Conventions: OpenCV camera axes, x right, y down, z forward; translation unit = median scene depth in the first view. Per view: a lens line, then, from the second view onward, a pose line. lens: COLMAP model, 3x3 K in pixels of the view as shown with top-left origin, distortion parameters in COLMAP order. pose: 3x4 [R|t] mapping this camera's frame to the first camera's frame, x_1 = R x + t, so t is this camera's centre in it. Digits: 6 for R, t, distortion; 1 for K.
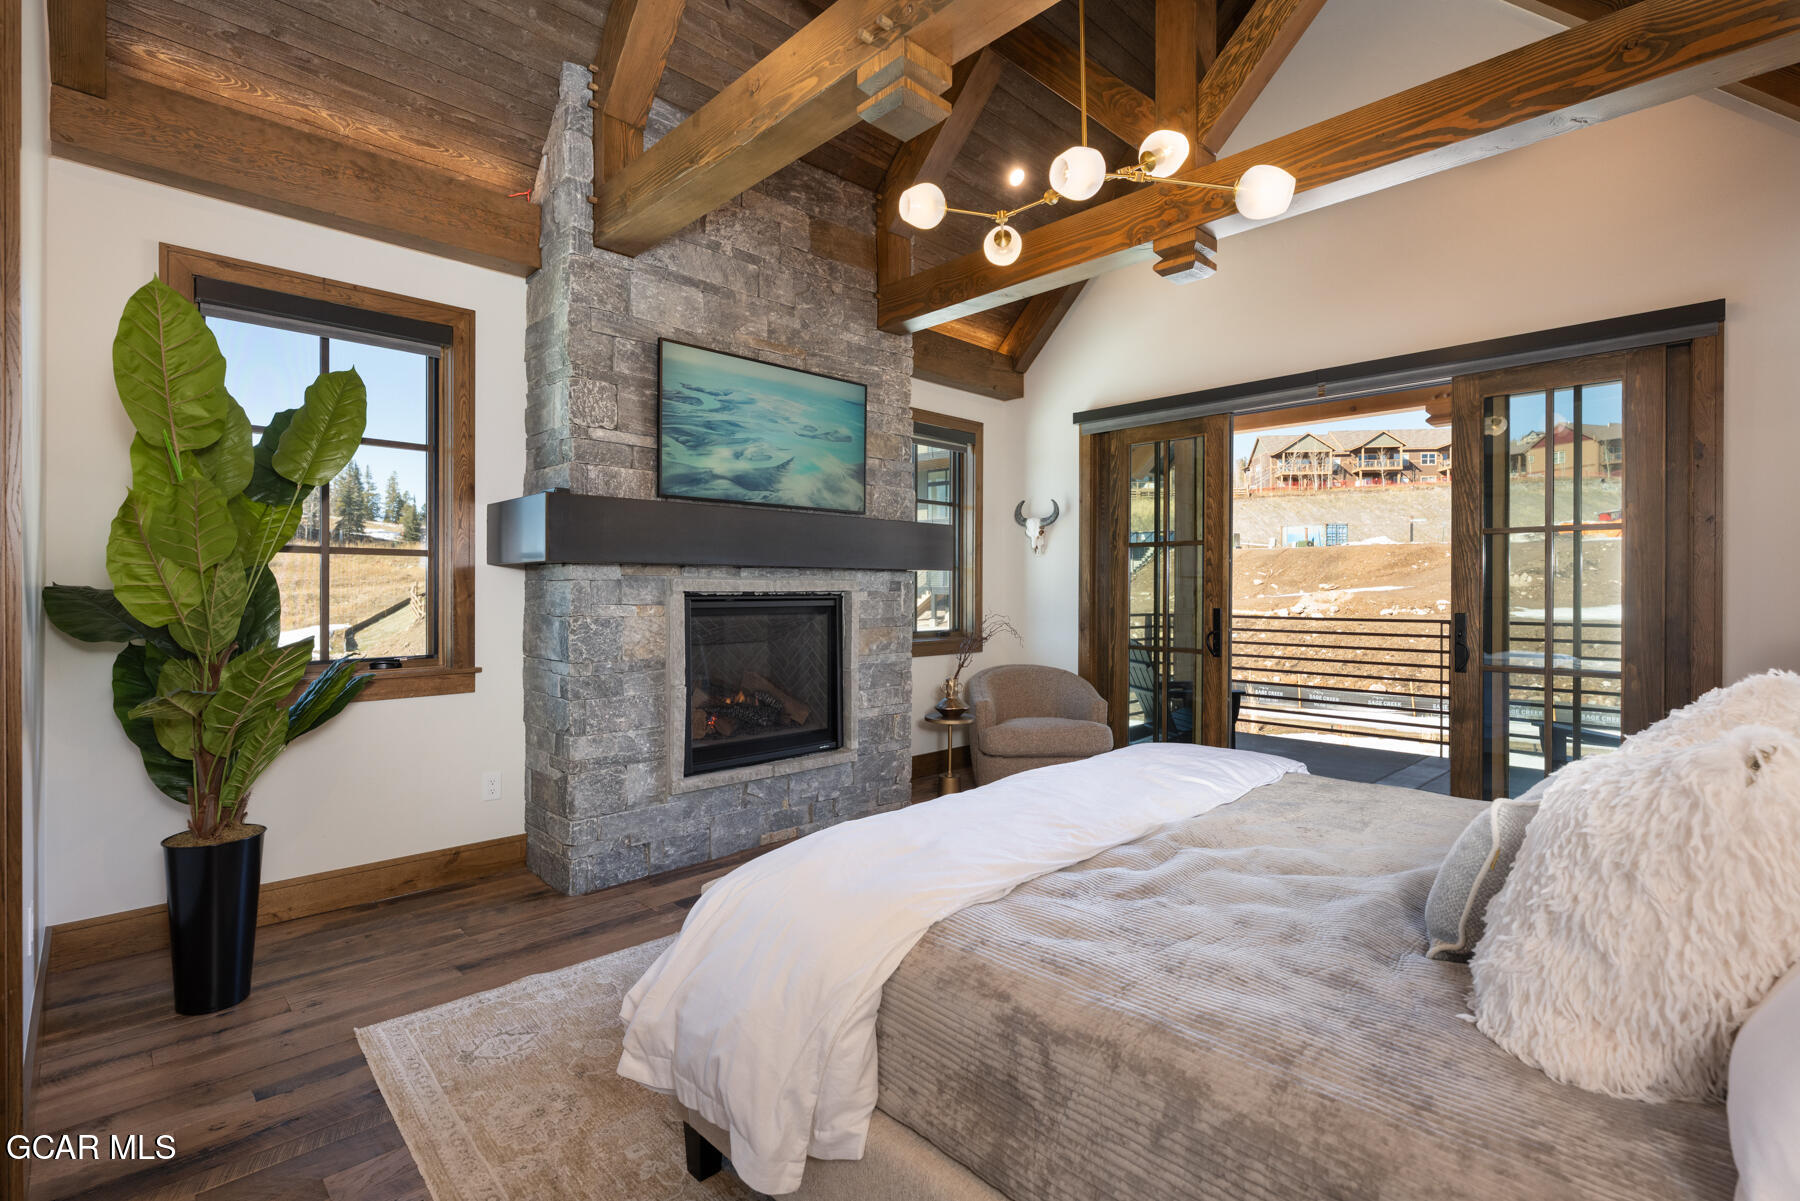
lens RADIAL K [[848.1, 0, 902.6], [0, 848.1, 586.8], [0, 0, 1]] dist [0.001518, -0.000083]
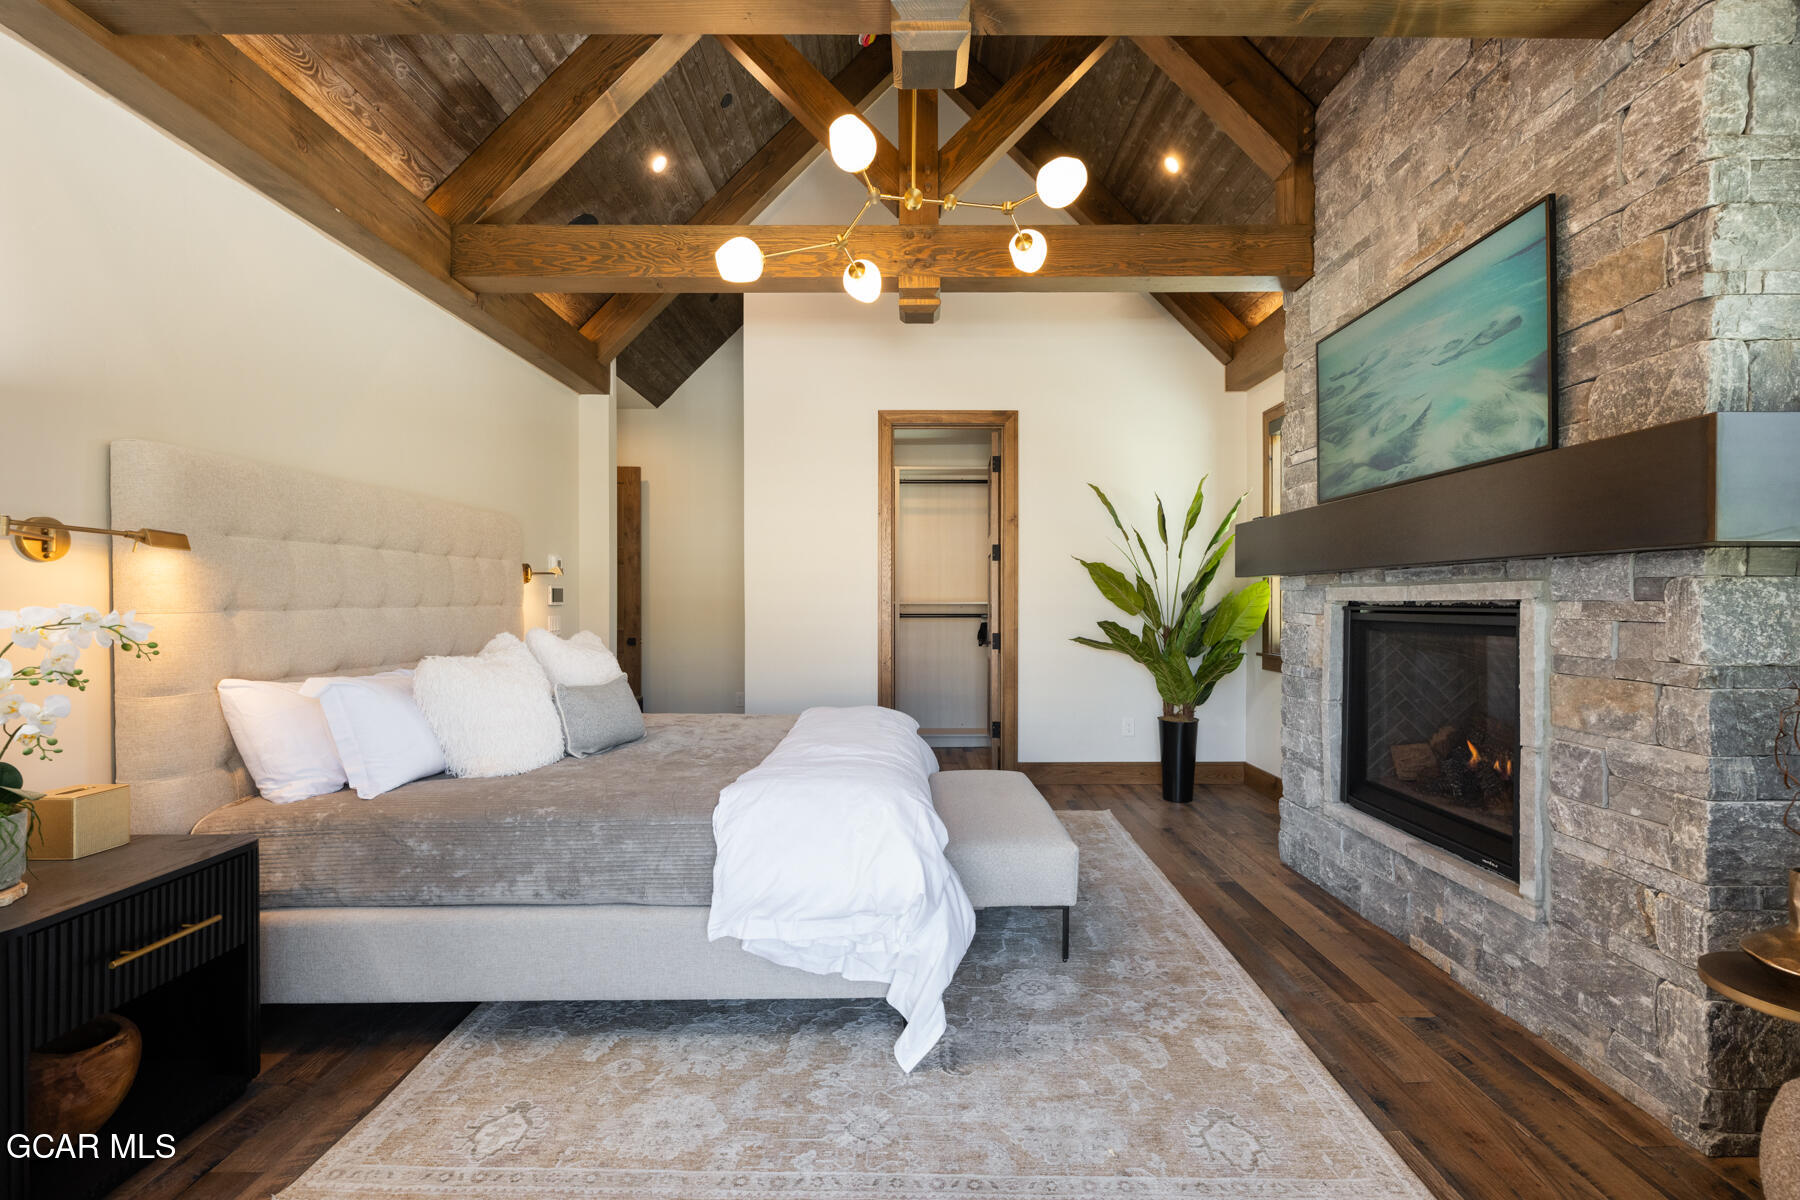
lens RADIAL K [[753.8, 0, 900.0], [0, 753.8, 600.0], [0, 0, 1]] dist [-0.000014, -0.000001]
pose [[-0.709544, -0.002895, -0.704655, 0.643540], [0.000426, 0.999990, -0.004537, 0.007844], [0.704661, -0.003519, -0.709535, 1.221883]]
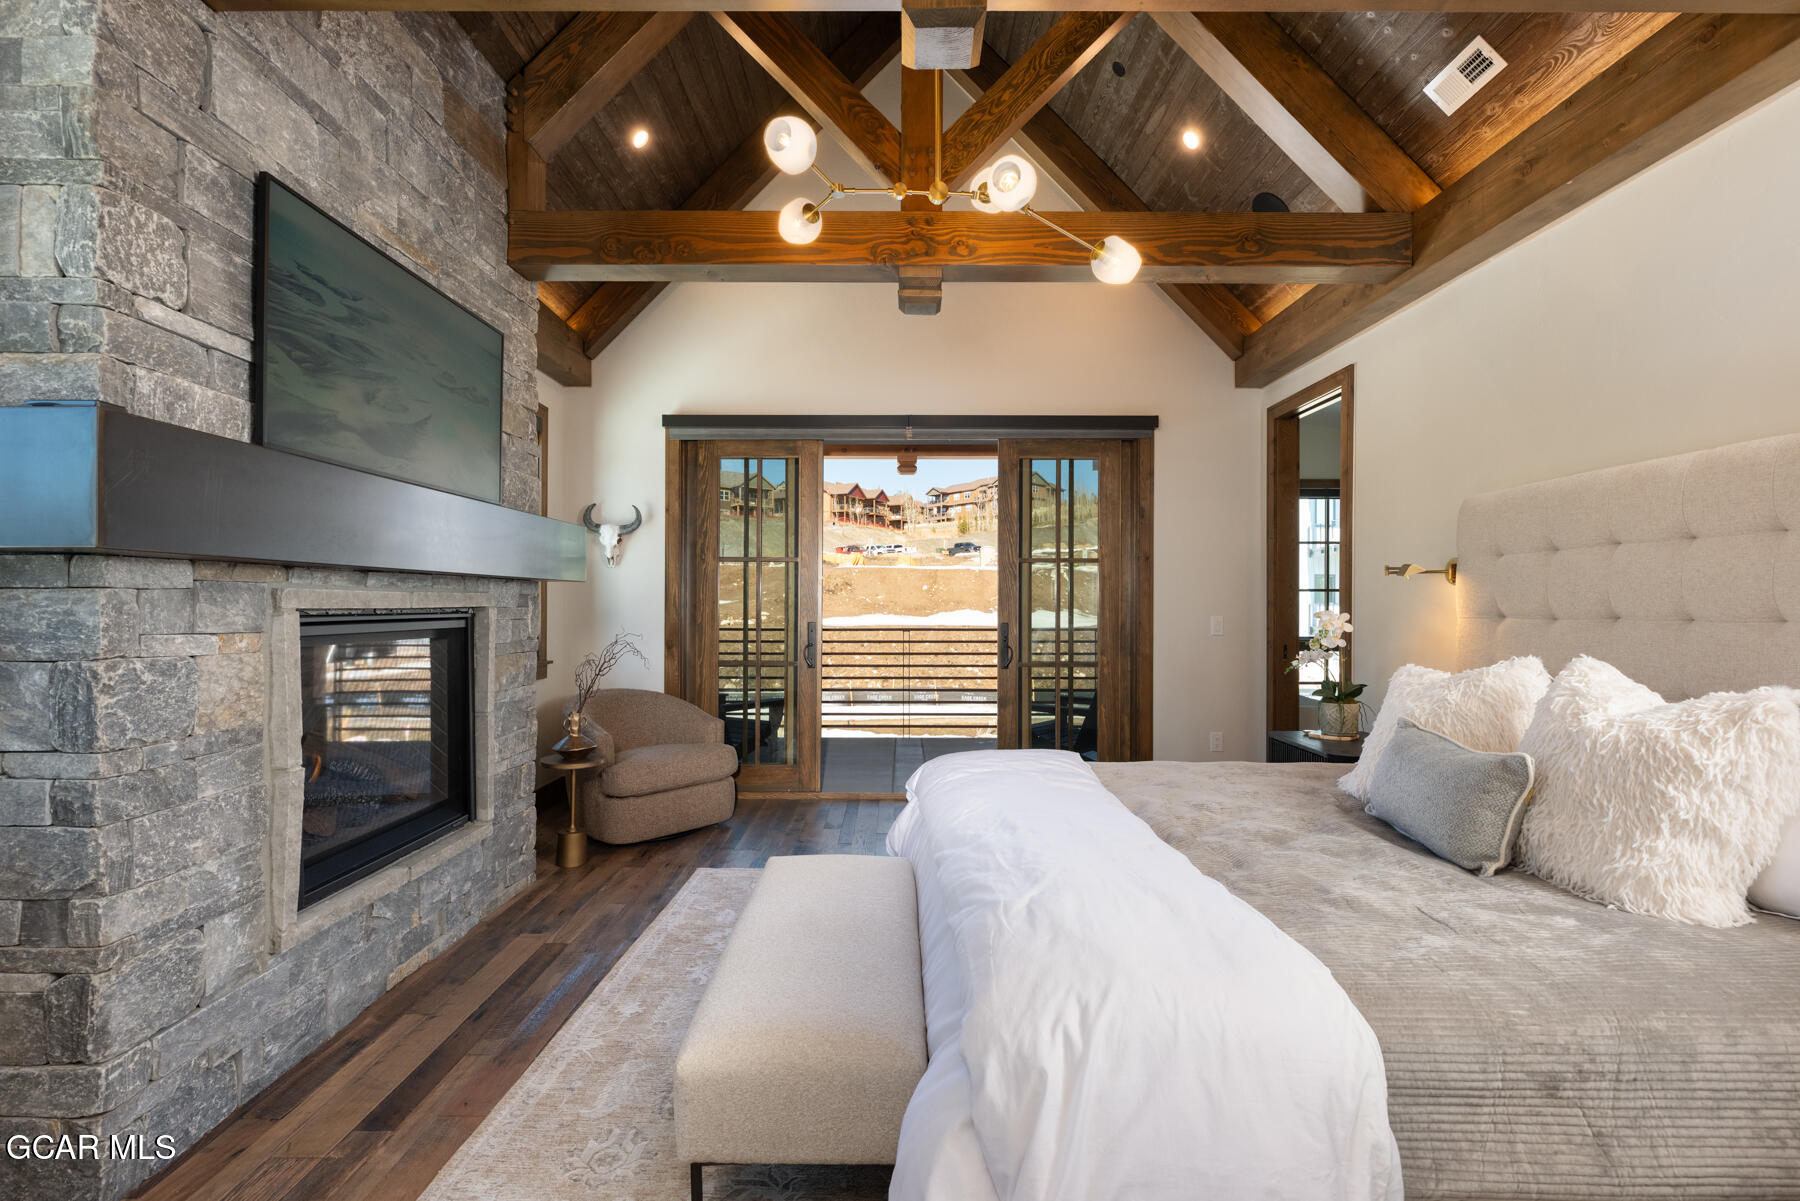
lens RADIAL K [[801.6, 0, 900.0], [0, 801.6, 600.5], [0, 0, 1]] dist [0.000337, -0.000621]
pose [[0.696404, 0.003179, 0.717643, -0.359531], [-0.003064, 0.999994, -0.001457, -0.001035], [-0.717644, -0.001184, 0.696409, 0.291937]]
